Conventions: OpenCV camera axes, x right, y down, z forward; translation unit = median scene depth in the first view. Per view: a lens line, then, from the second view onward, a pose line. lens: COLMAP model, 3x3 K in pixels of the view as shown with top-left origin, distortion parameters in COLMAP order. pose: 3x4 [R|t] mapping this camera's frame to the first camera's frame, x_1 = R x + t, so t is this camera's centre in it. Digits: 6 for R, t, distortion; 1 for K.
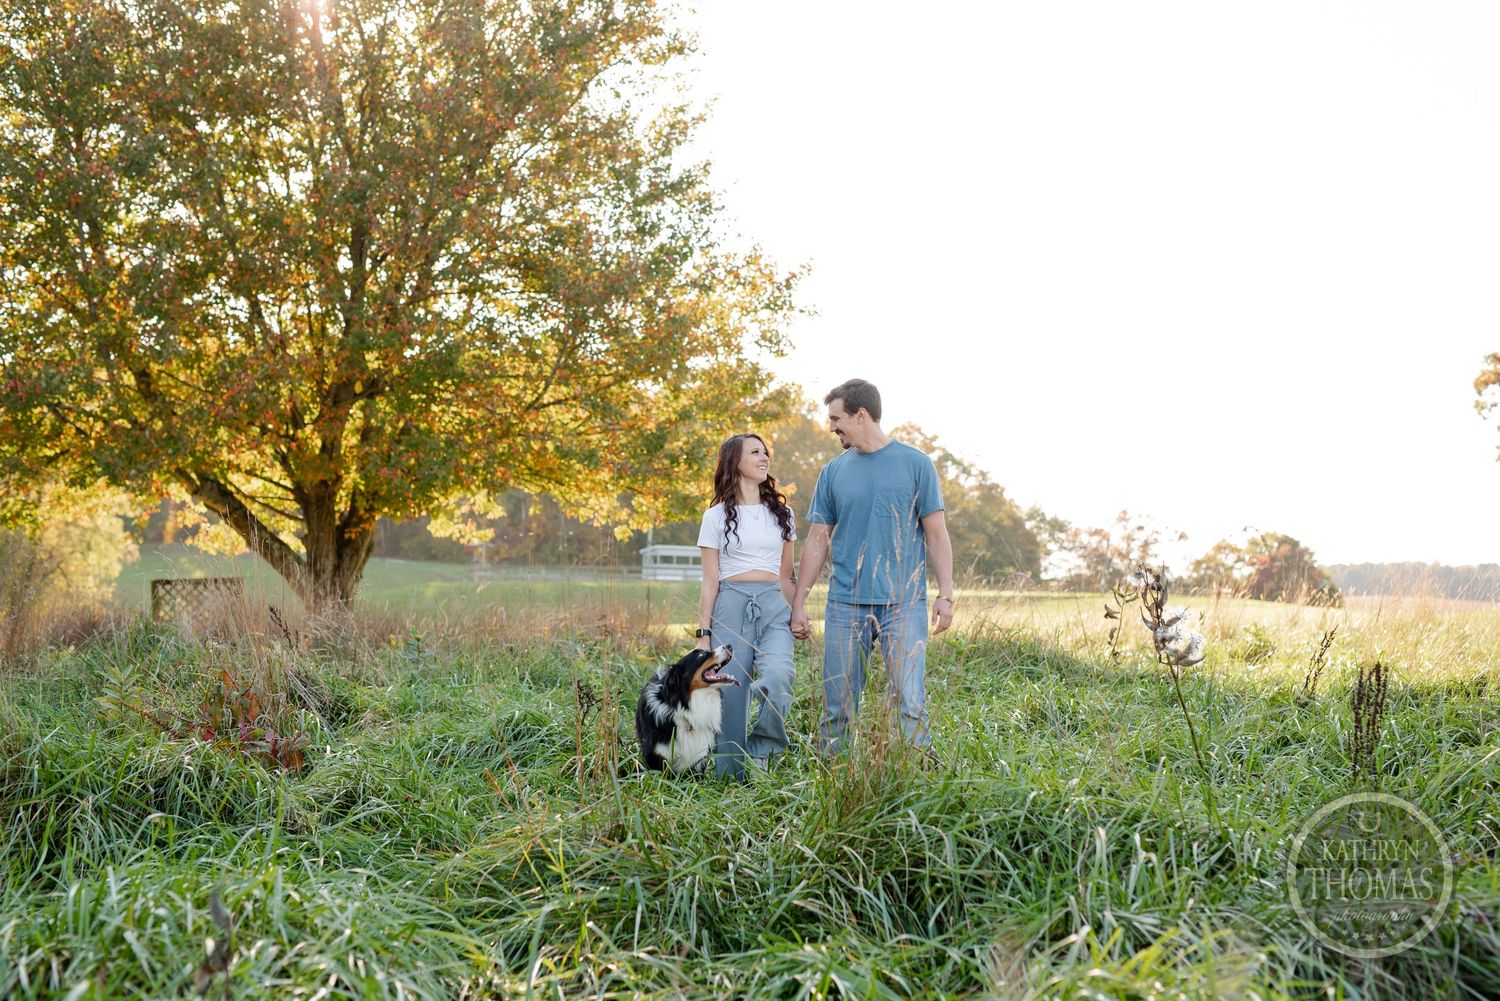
lens RADIAL K [[2135.9, 0, 747.1], [0, 2135.9, 491.4], [0, 0, 1]] dist [0.003634, 0.000000]
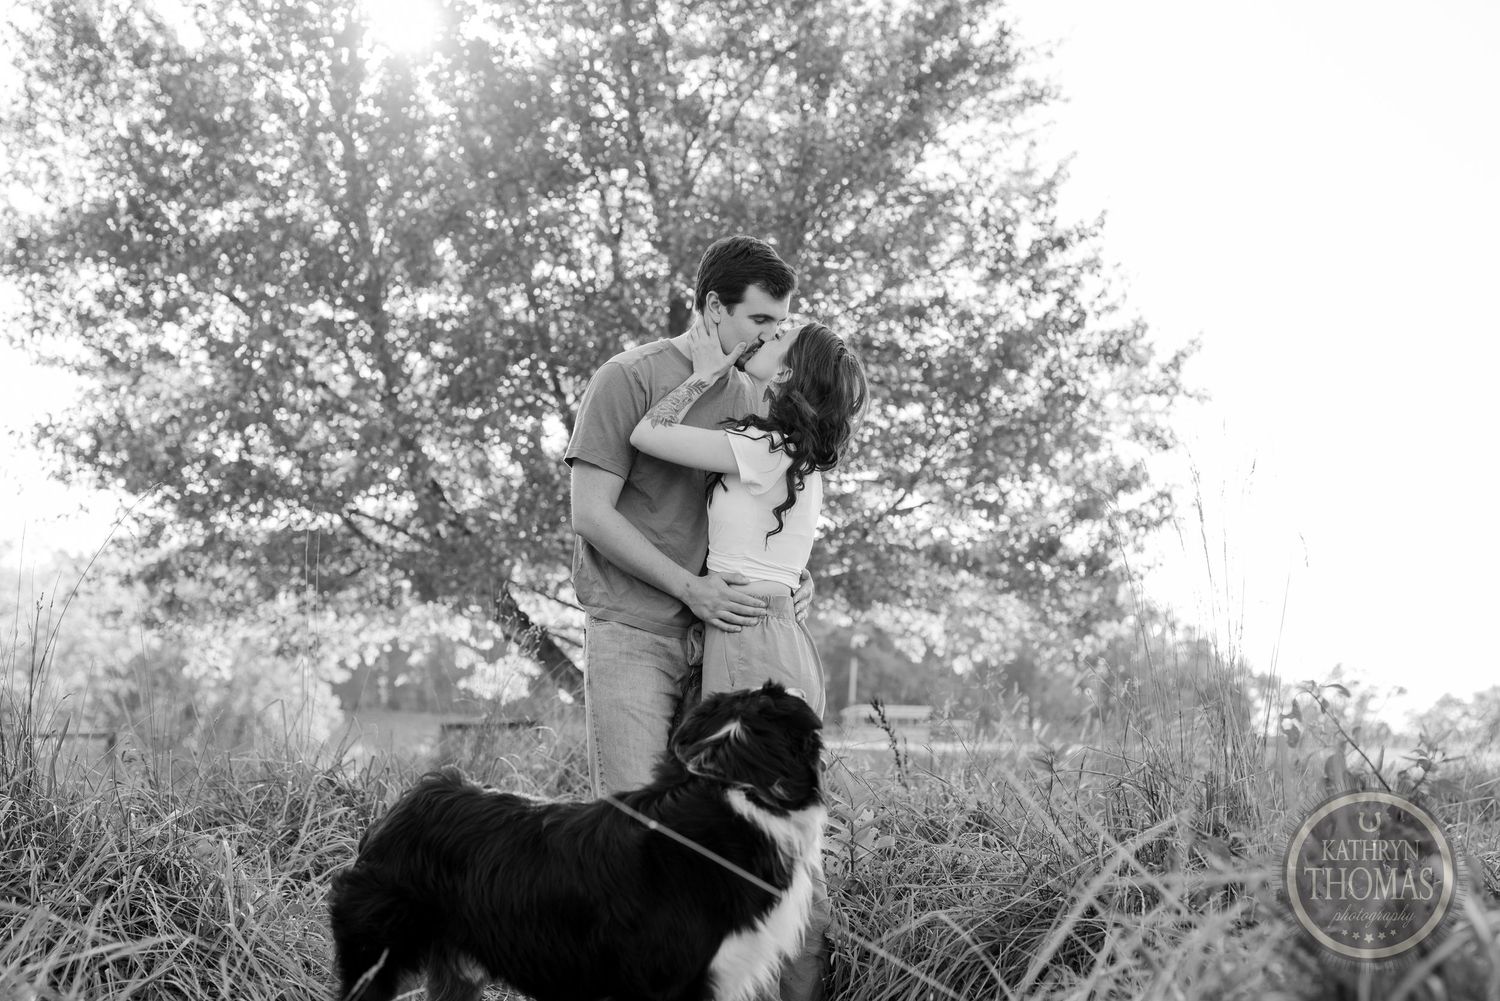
lens RADIAL K [[2135.9, 0, 748.9], [0, 2135.9, 506.8], [0, 0, 1]] dist [0.003634, 0.000000]
pose [[0.996564, -0.021074, -0.080100, -0.069102], [0.015403, 0.997374, -0.070761, 0.014479], [0.081381, 0.069284, 0.994272, 0.120612]]
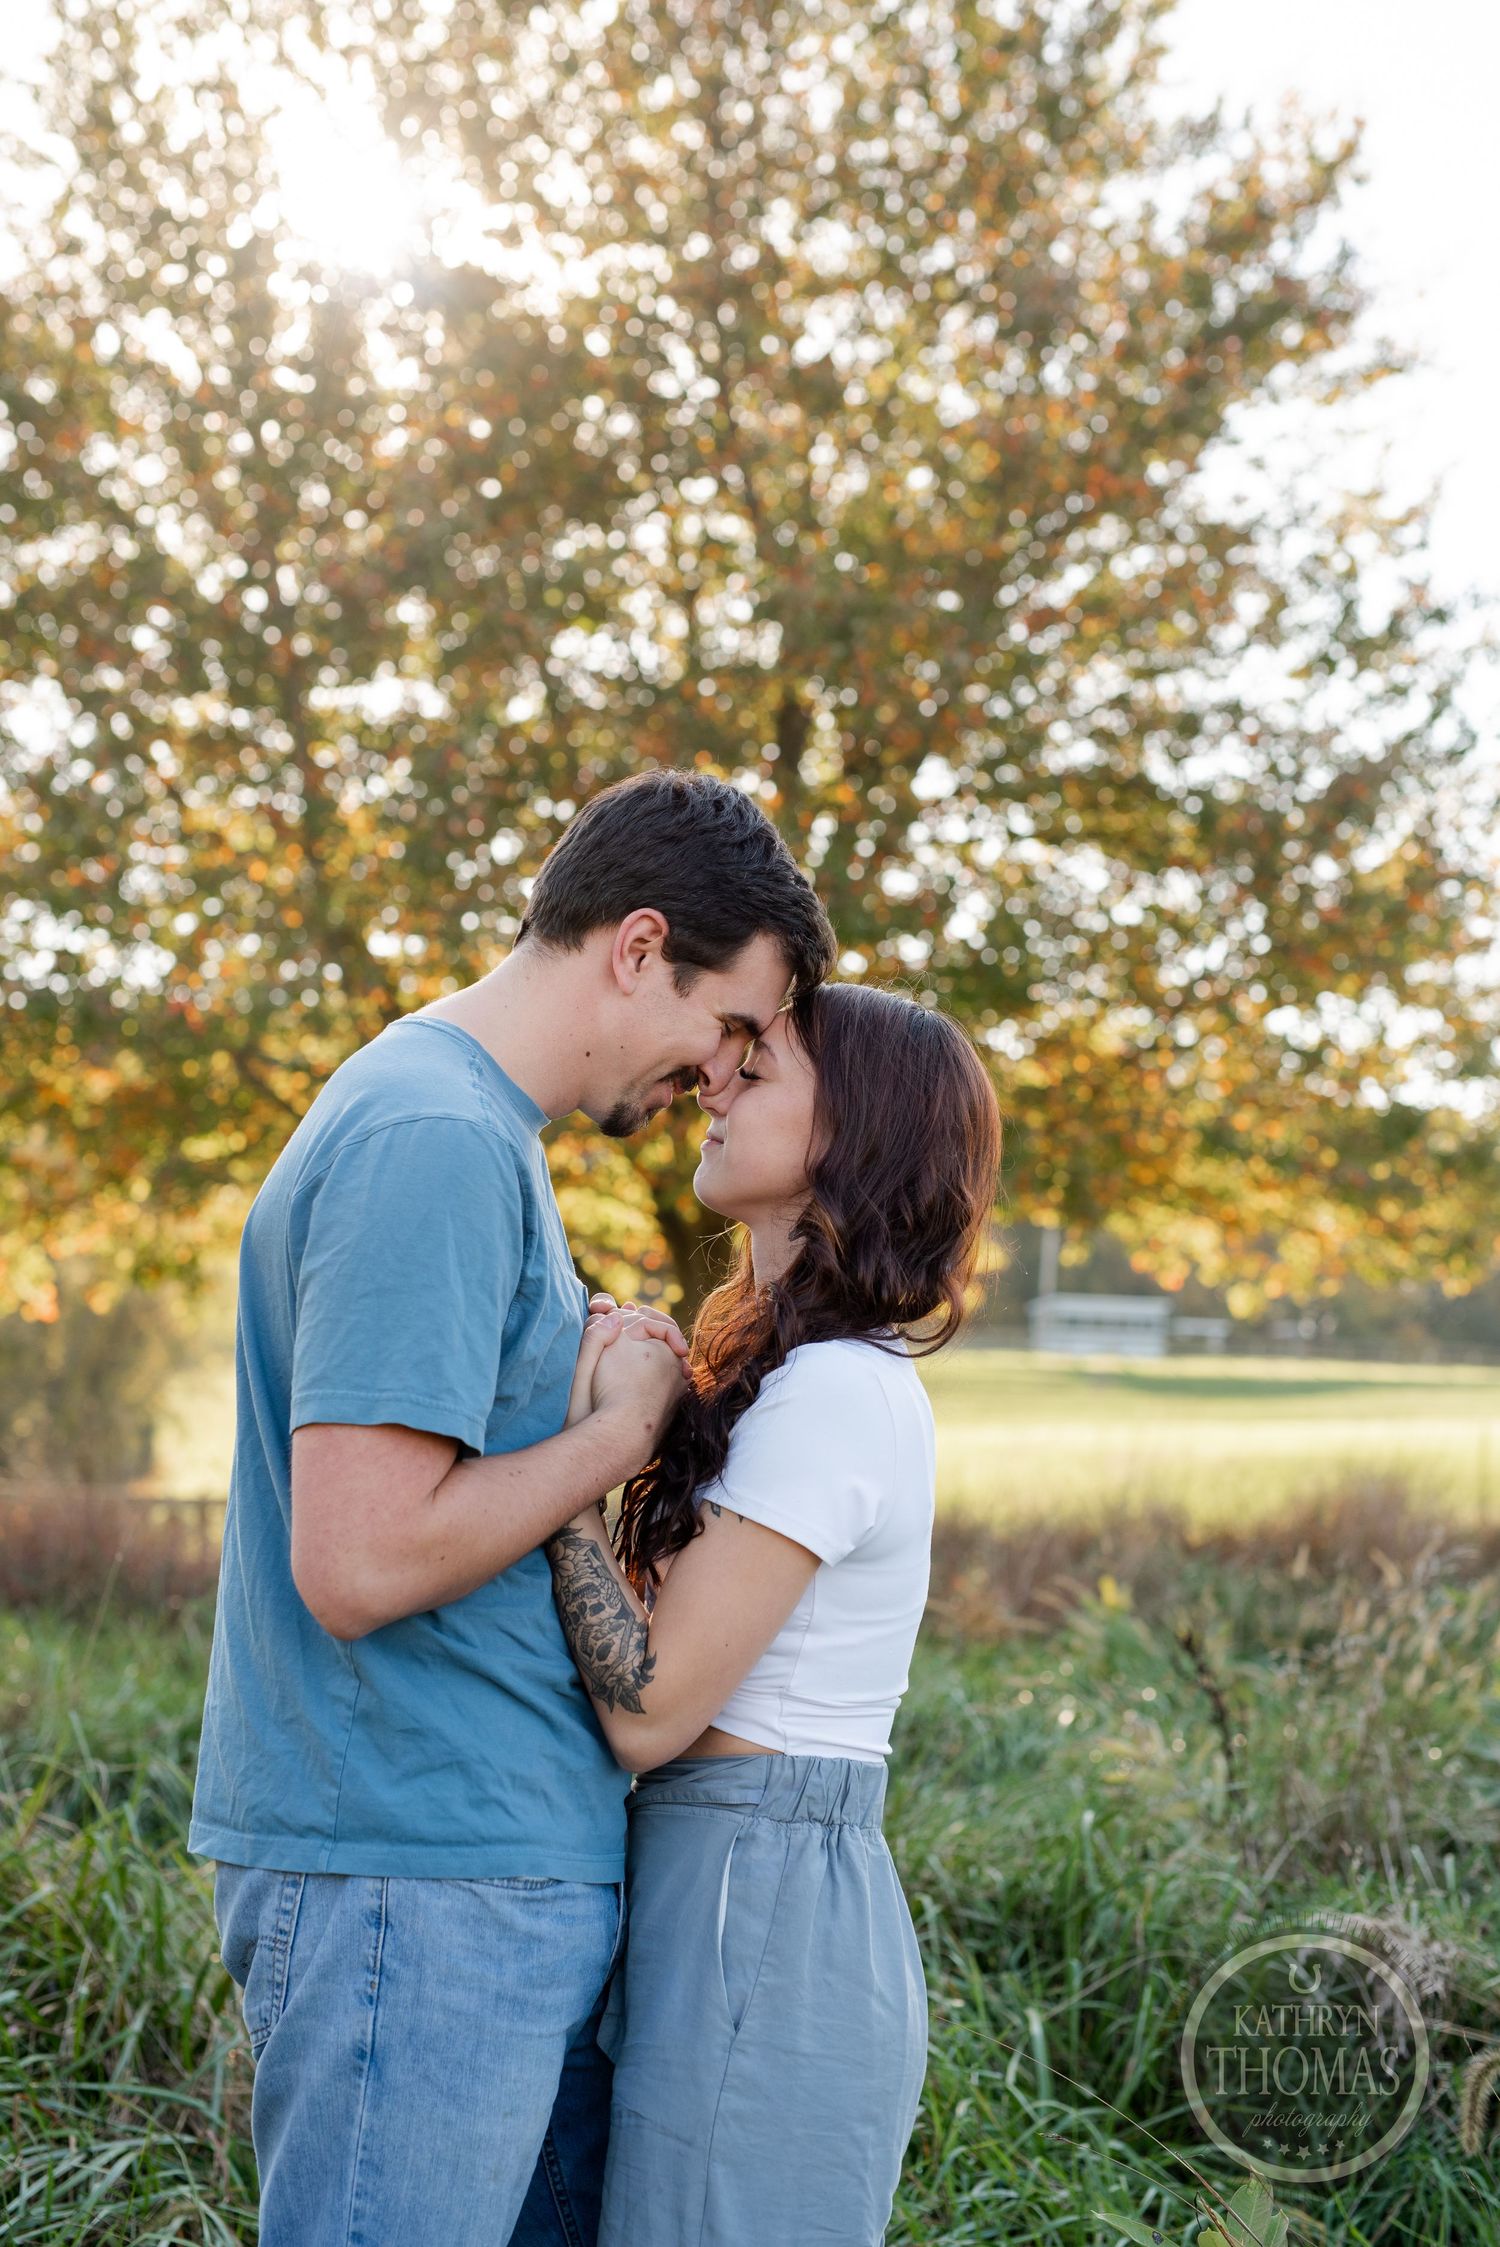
lens RADIAL K [[3199.6, 0, 745.9], [0, 3199.6, 1122.1], [0, 0, 1]] dist [0.003634, 0.000000]
pose [[0.992022, -0.000327, -0.126061, -0.076120], [-0.003299, 0.999587, -0.028556, -0.001415], [0.126018, 0.028744, 0.991611, 0.183096]]
